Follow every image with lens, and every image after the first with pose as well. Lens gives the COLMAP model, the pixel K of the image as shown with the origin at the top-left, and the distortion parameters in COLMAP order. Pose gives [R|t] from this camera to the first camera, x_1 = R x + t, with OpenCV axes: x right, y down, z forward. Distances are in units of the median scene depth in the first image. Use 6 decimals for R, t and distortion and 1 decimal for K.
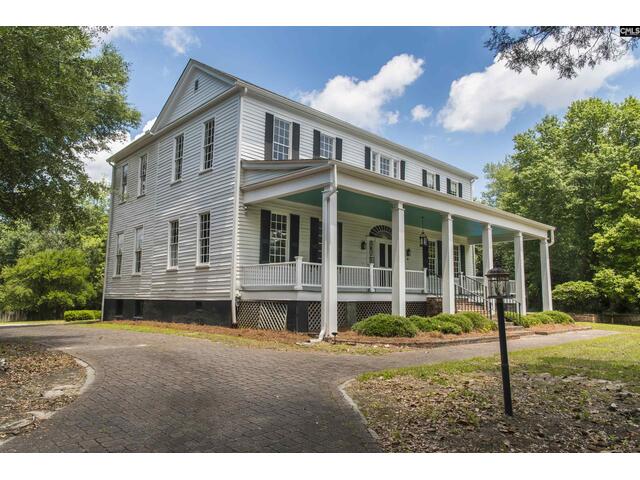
lens RADIAL K [[449.7, 0, 319.7], [0, 449.7, 237.2], [0, 0, 1]] dist [0.000379, 0.000002]
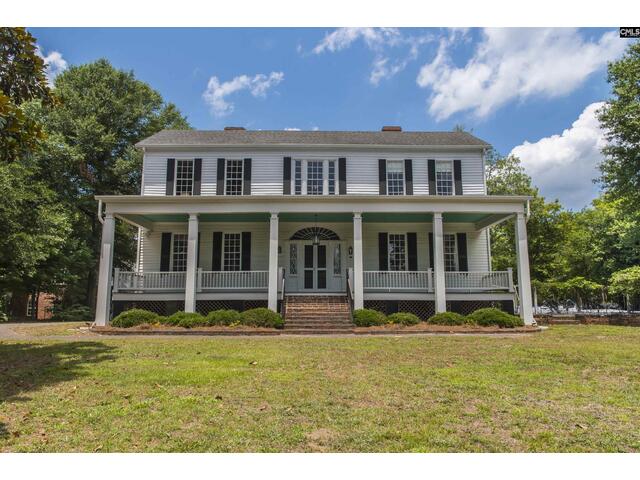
lens RADIAL K [[449.7, 0, 319.6], [0, 449.7, 243.4], [0, 0, 1]] dist [0.000379, 0.000002]
pose [[0.743140, -0.112143, -0.659671, 0.830225], [0.105947, 0.993140, -0.049479, 0.062997], [0.660695, -0.033120, 0.749924, 0.239679]]
